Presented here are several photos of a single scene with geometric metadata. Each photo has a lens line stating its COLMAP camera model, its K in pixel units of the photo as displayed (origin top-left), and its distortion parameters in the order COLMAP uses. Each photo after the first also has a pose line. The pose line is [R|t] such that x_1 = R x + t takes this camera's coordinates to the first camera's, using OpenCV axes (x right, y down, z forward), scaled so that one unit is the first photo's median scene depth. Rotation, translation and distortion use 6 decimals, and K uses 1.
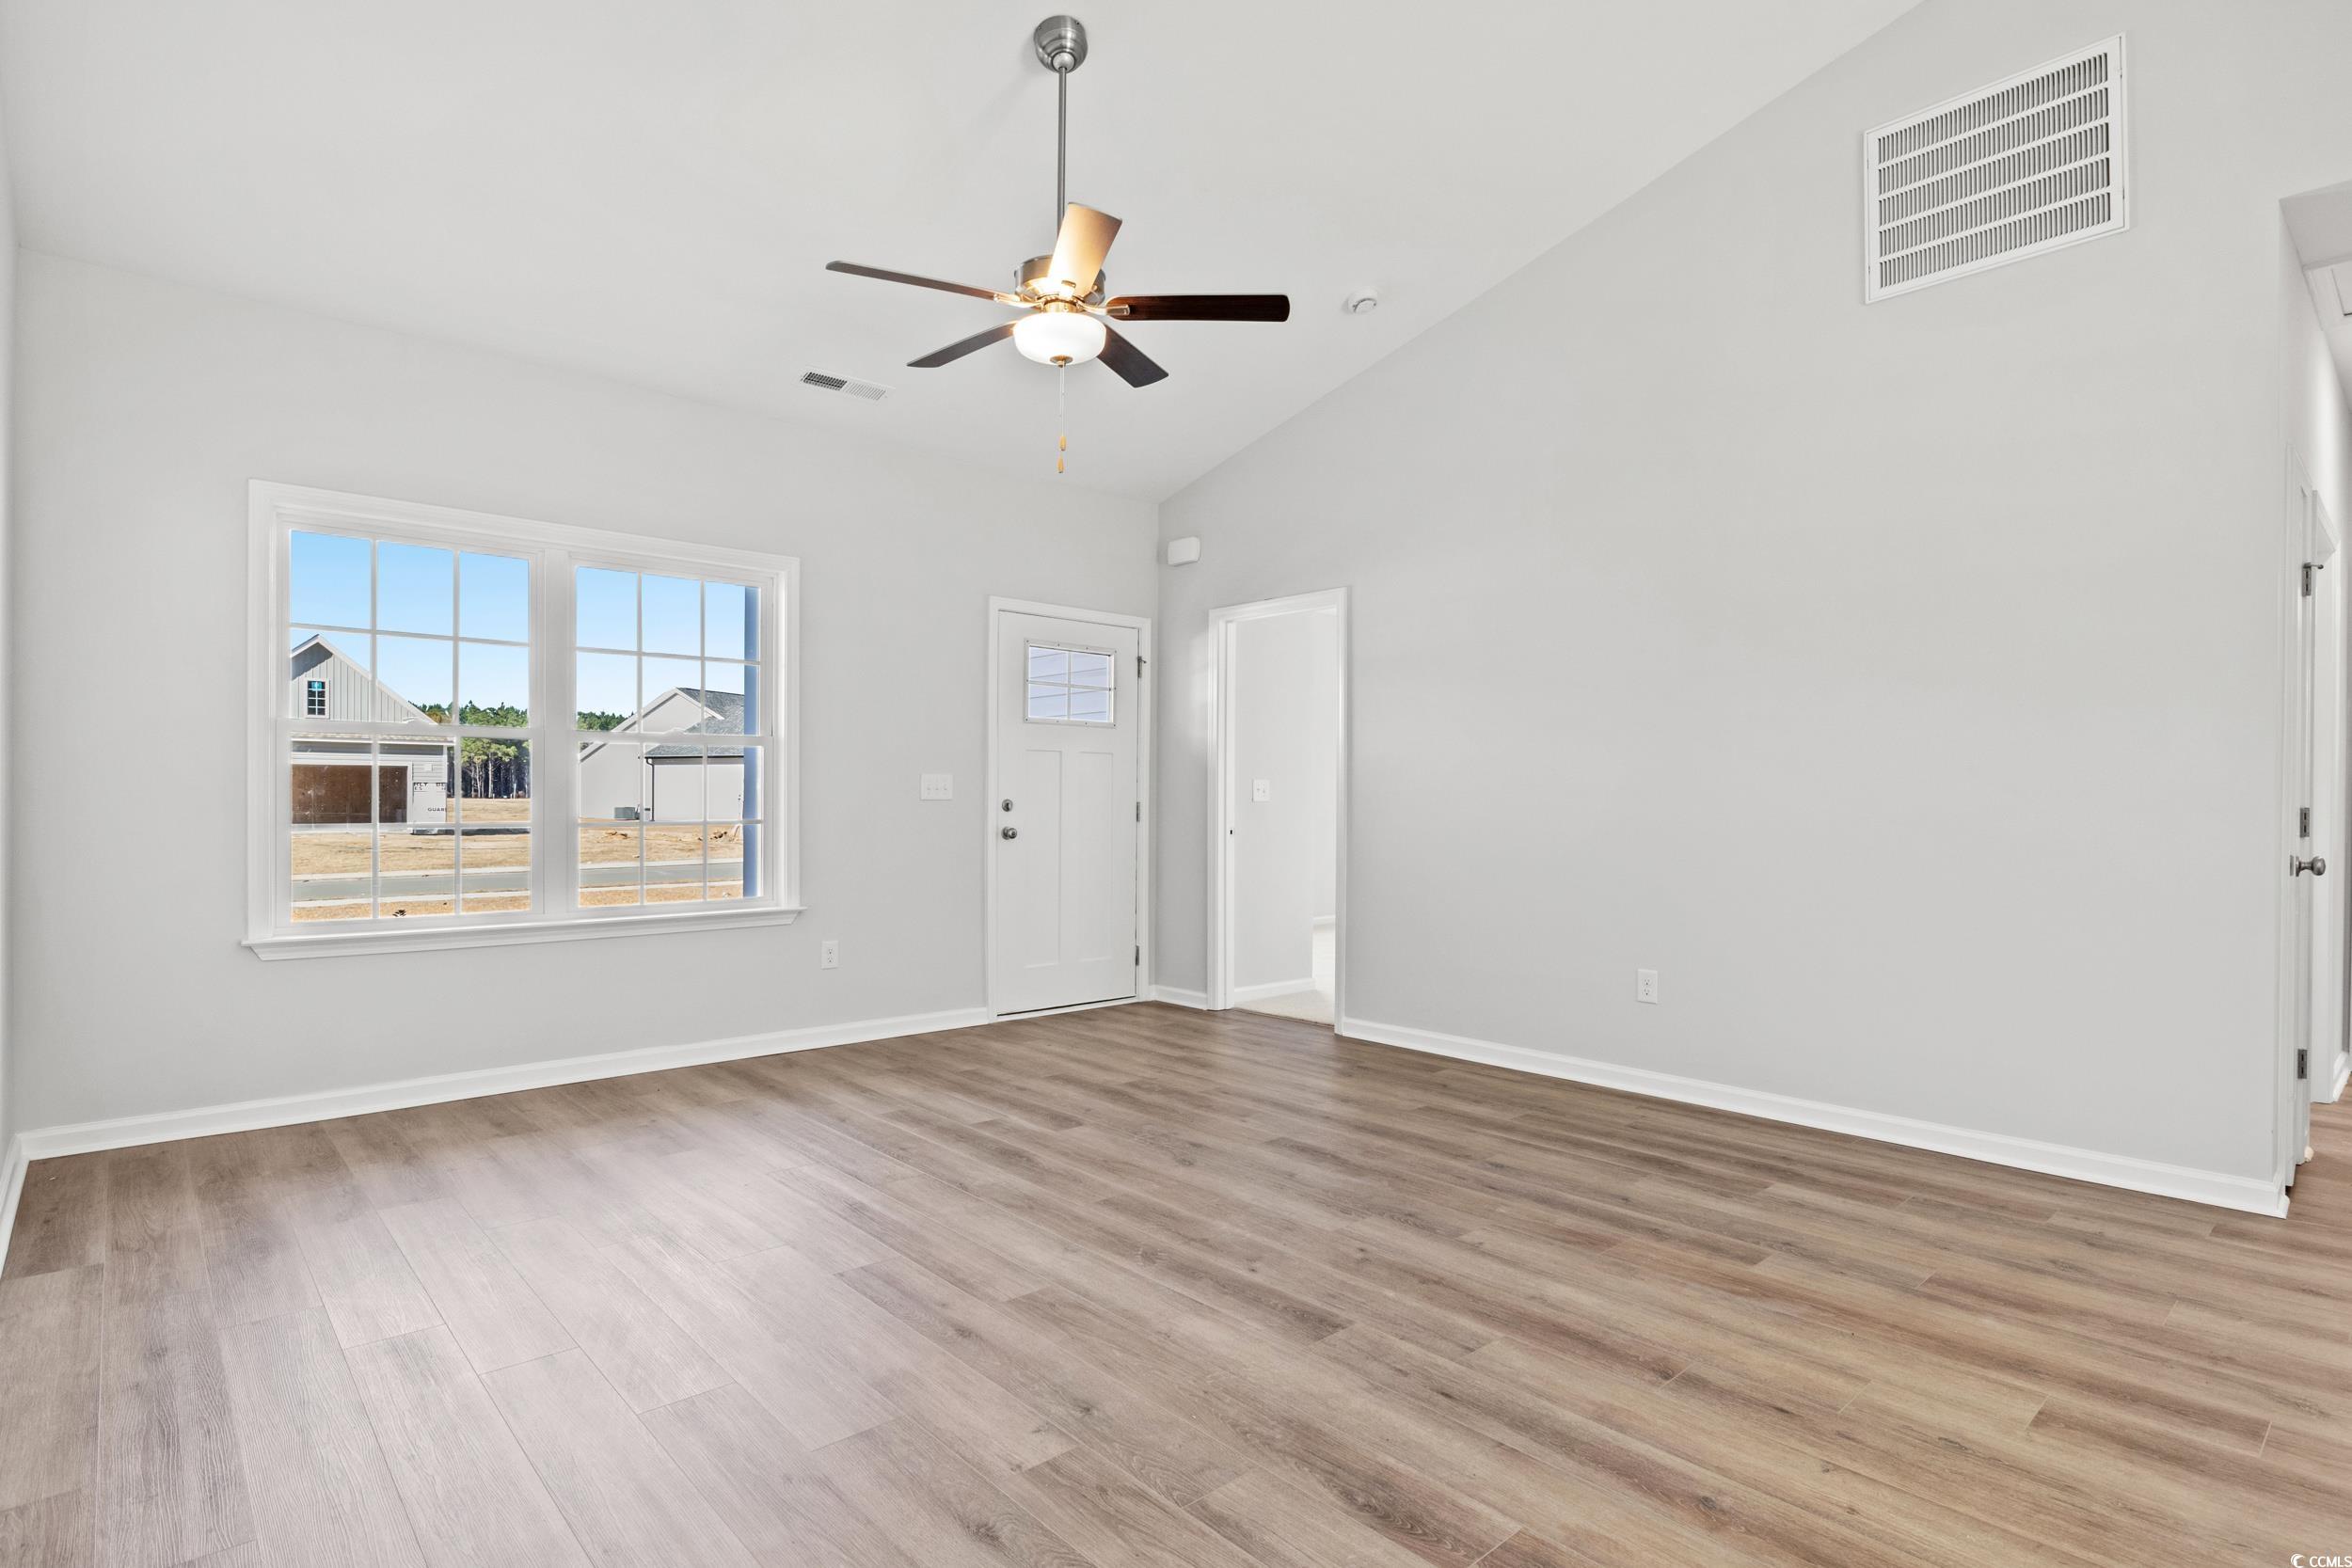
lens RADIAL K [[1189.3, 0, 1185.4], [0, 1189.3, 799.2], [0, 0, 1]] dist [0.000303, 0.000704]
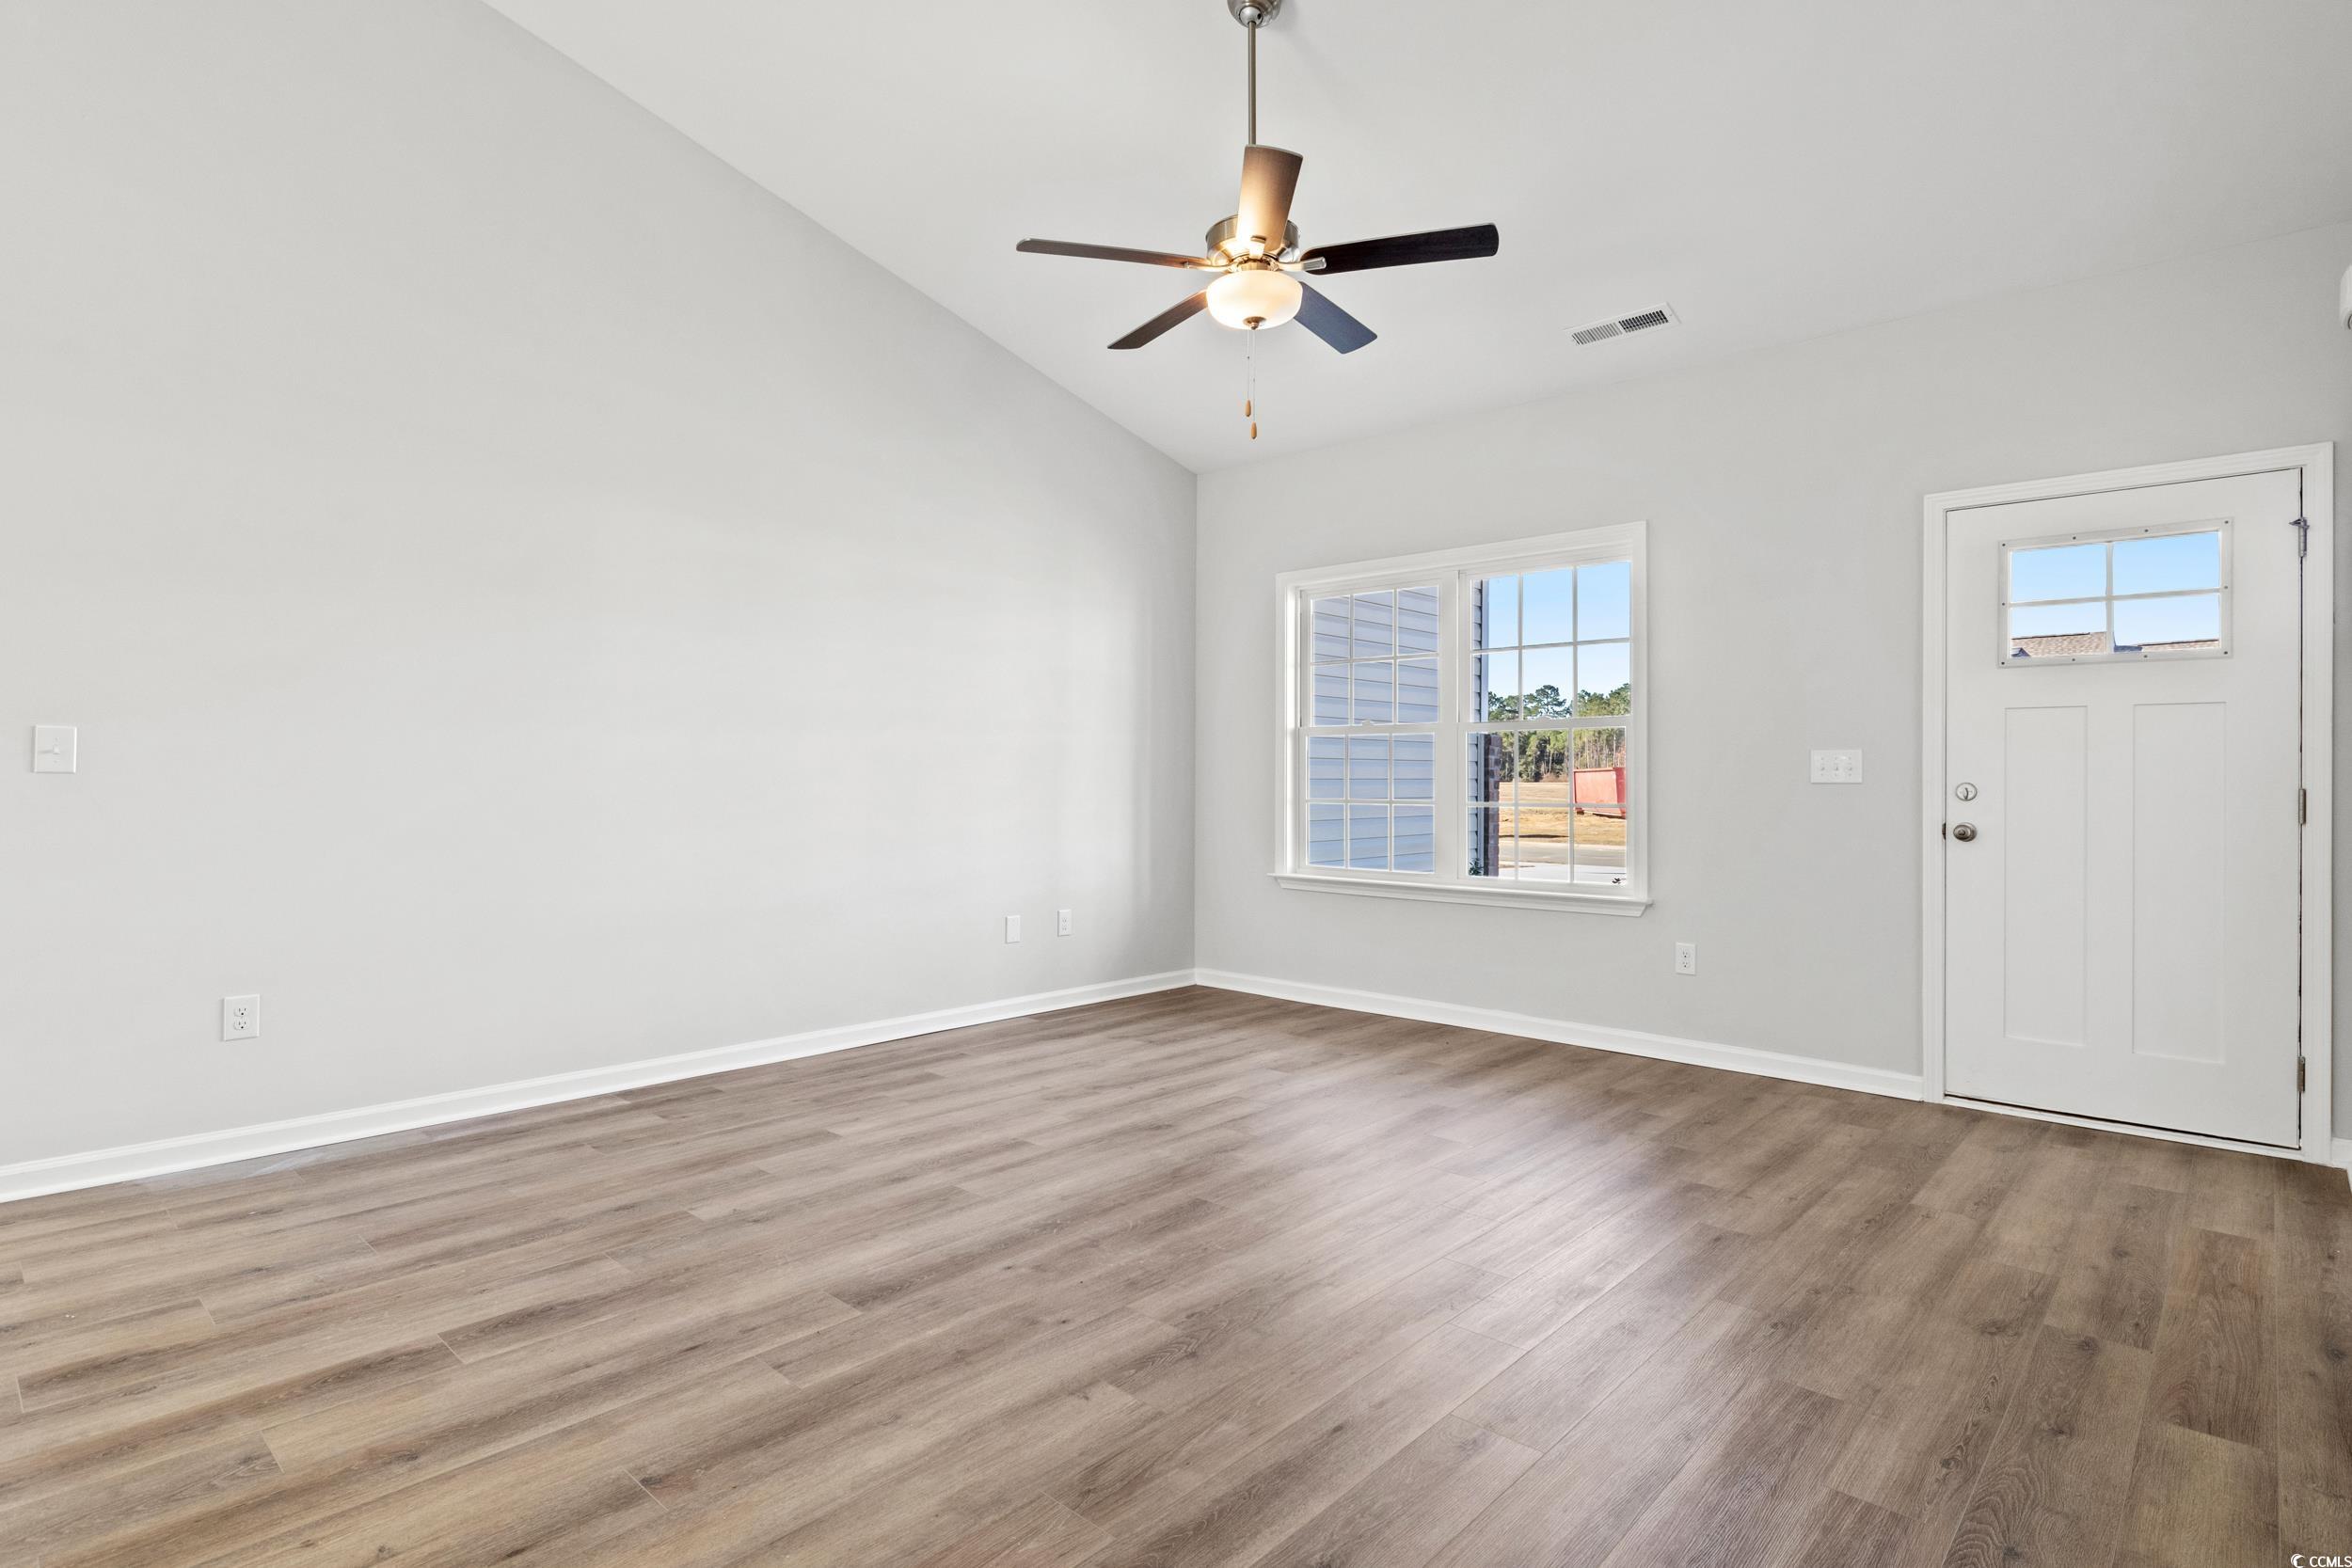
lens RADIAL K [[1170.2, 0, 1192.0], [0, 1170.2, 766.6], [0, 0, 1]] dist [-0.004066, -0.001706]
pose [[0.099663, -0.016713, -0.994881, 0.942873], [-0.003140, 0.999849, -0.017111, 0.007673], [0.995016, 0.004830, 0.099596, 0.977455]]
